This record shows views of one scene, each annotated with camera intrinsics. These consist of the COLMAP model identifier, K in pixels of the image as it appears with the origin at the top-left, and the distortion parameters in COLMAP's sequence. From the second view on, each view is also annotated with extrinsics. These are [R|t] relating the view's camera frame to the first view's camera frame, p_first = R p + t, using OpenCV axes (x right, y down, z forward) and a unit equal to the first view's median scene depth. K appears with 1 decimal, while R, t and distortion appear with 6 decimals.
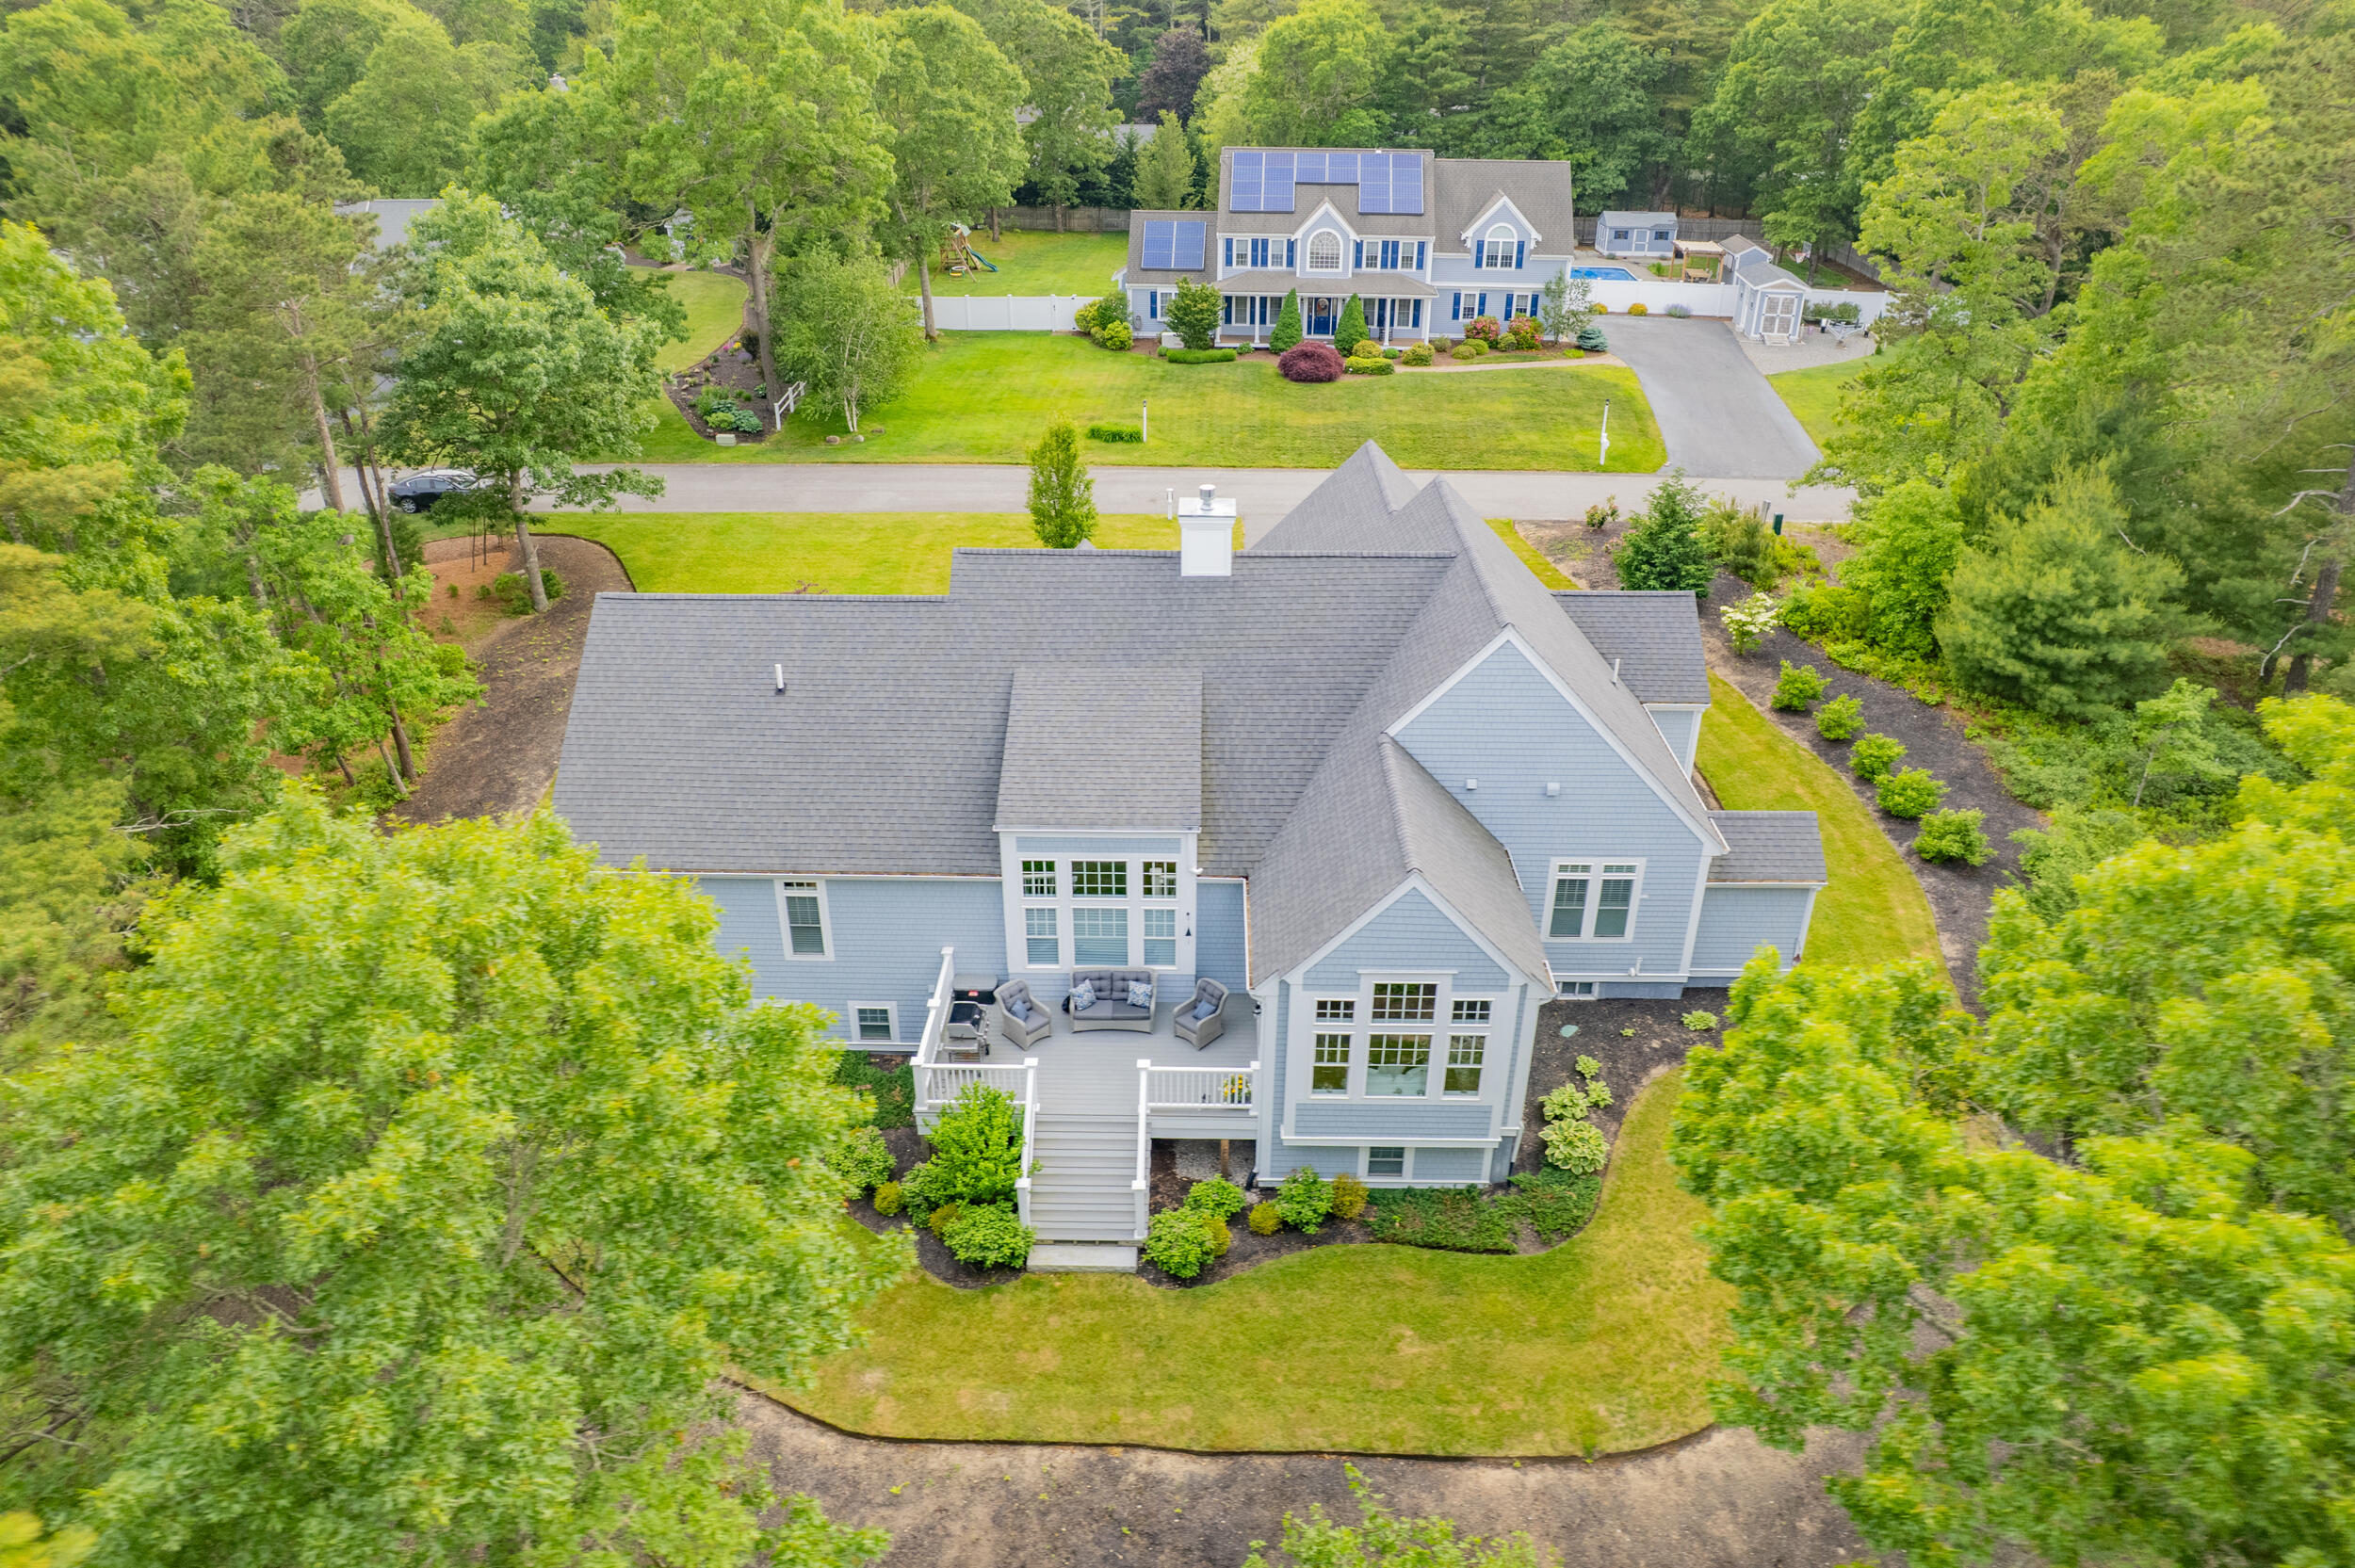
lens RADIAL K [[1525.5, 0, 1186.8], [0, 1525.5, 783.8], [0, 0, 1]] dist [-0.043624, 0.009729]
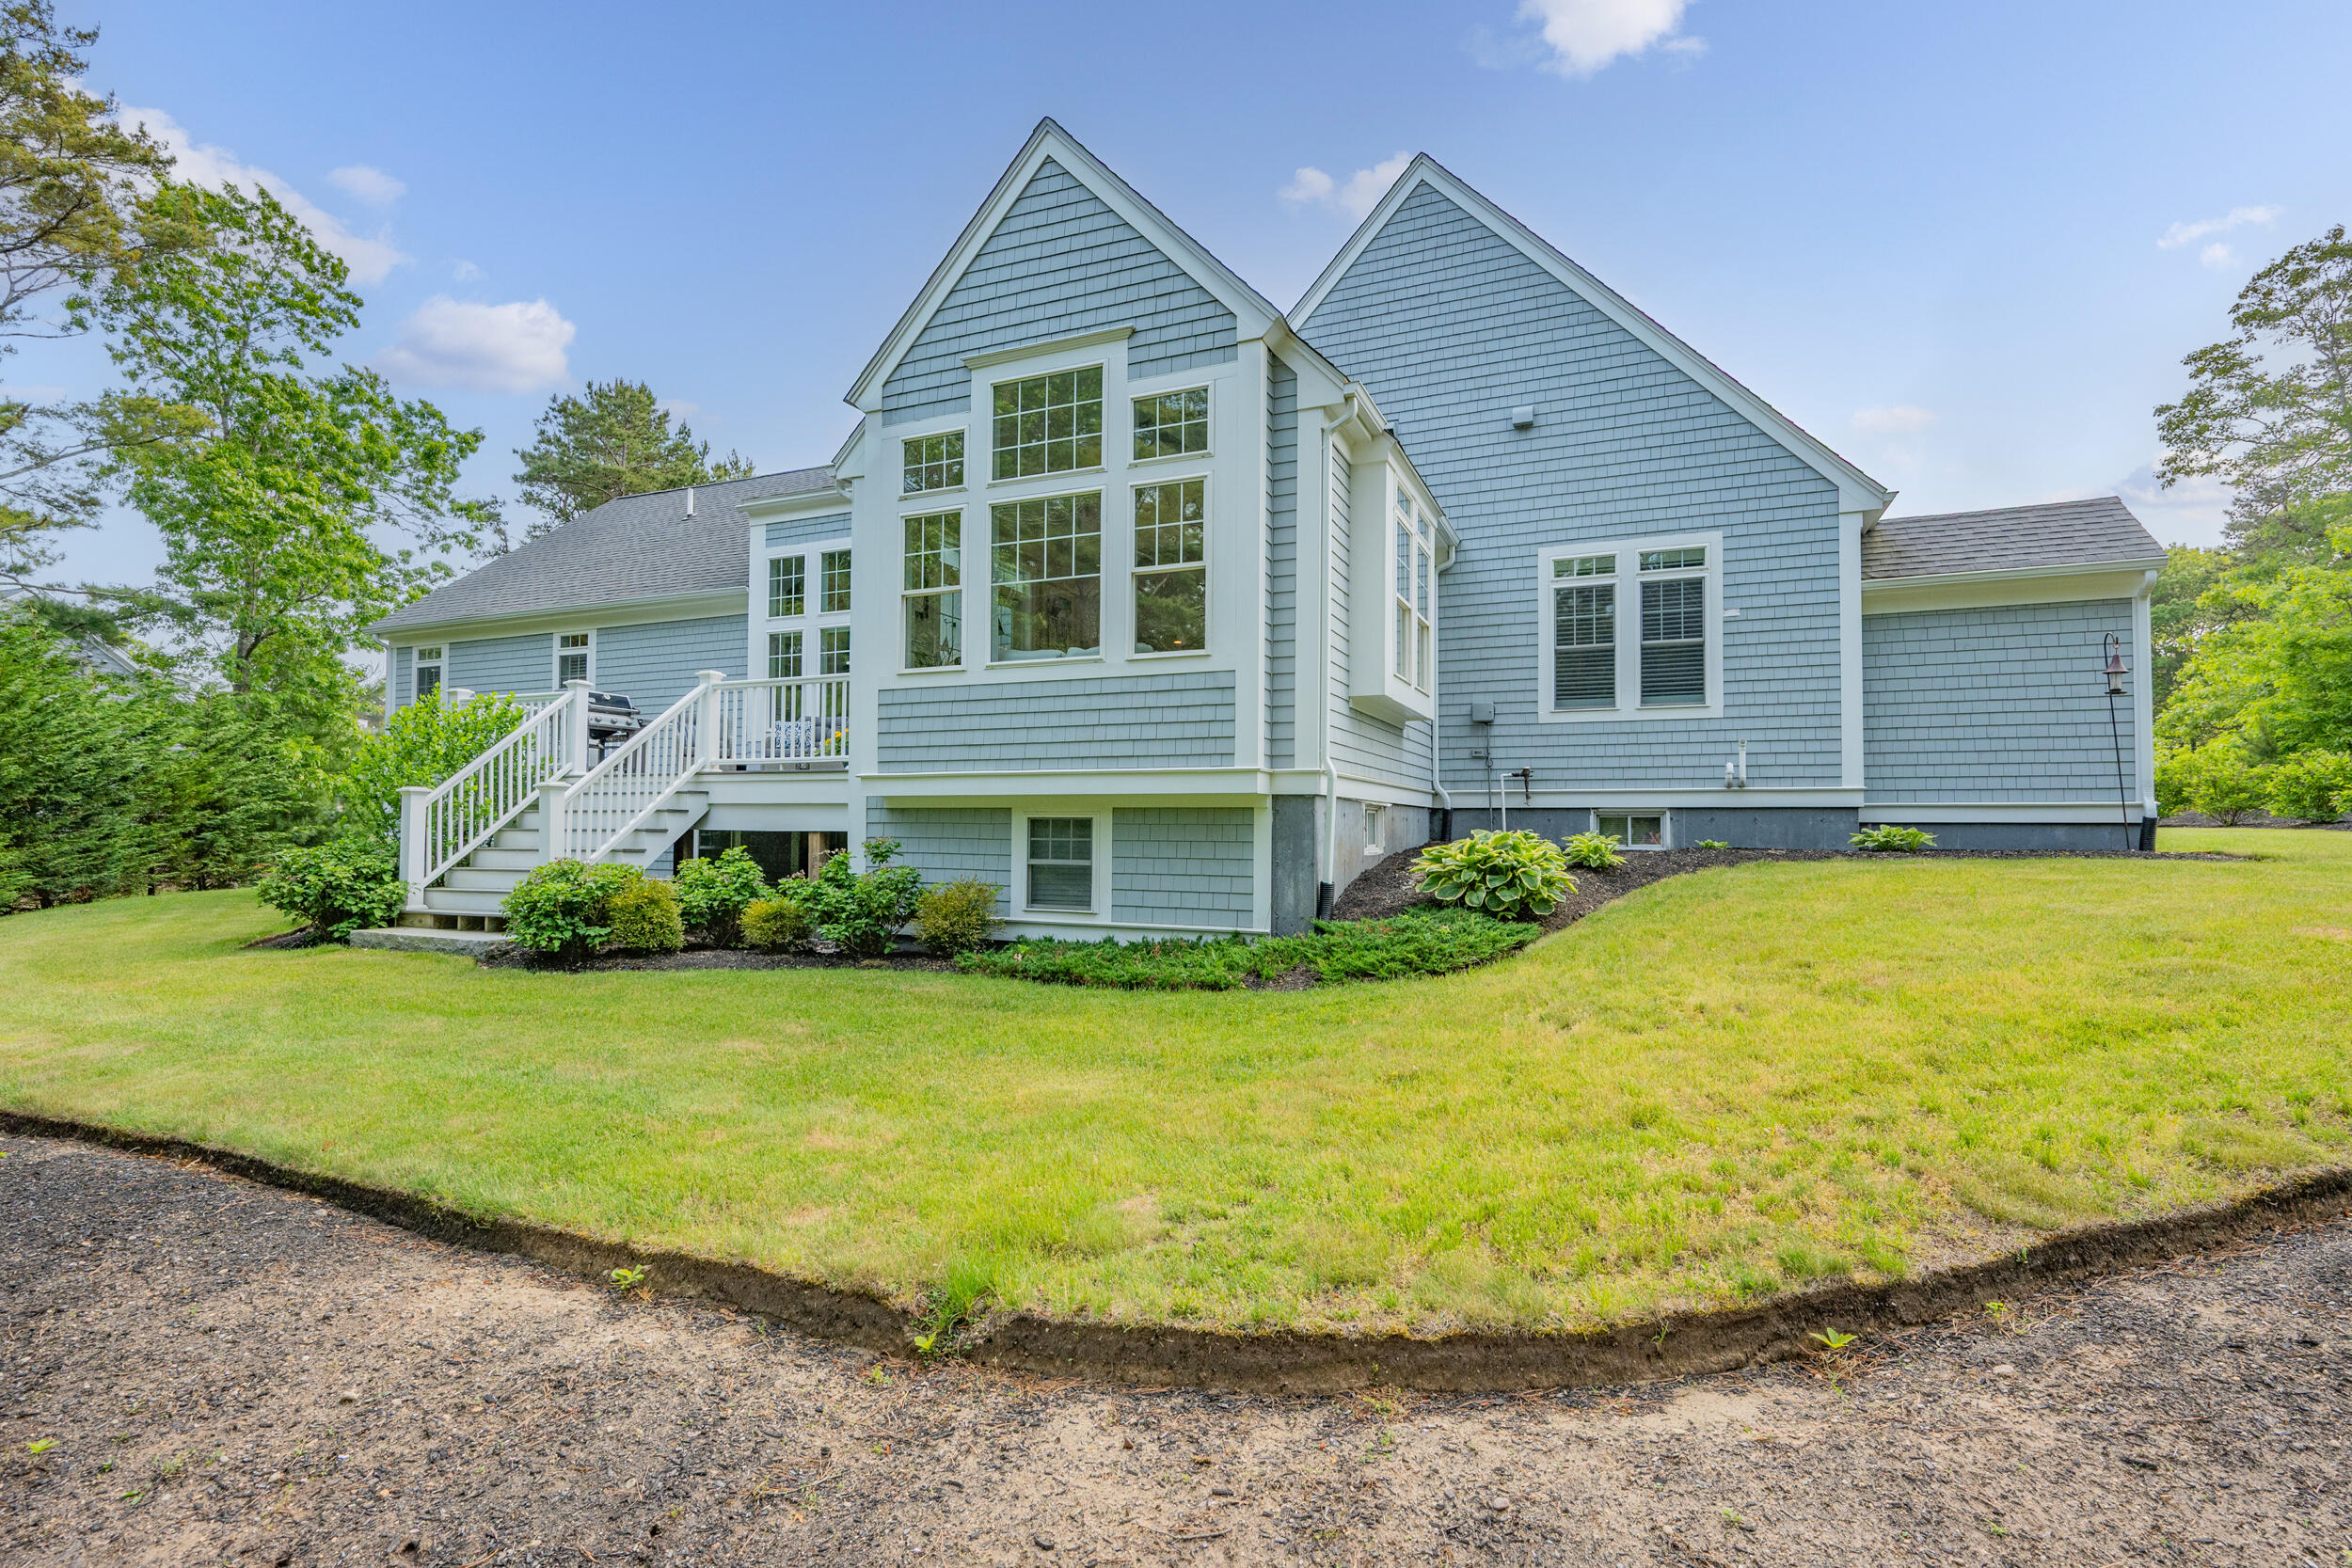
lens RADIAL K [[1086.7, 0, 1170.4], [0, 1086.7, 776.5], [0, 0, 1]] dist [-0.001055, 0.001829]
pose [[0.924682, -0.009898, -0.380611, 0.291454], [-0.176869, 0.874085, -0.452429, 0.369405], [0.337165, 0.485672, 0.806500, 0.720947]]
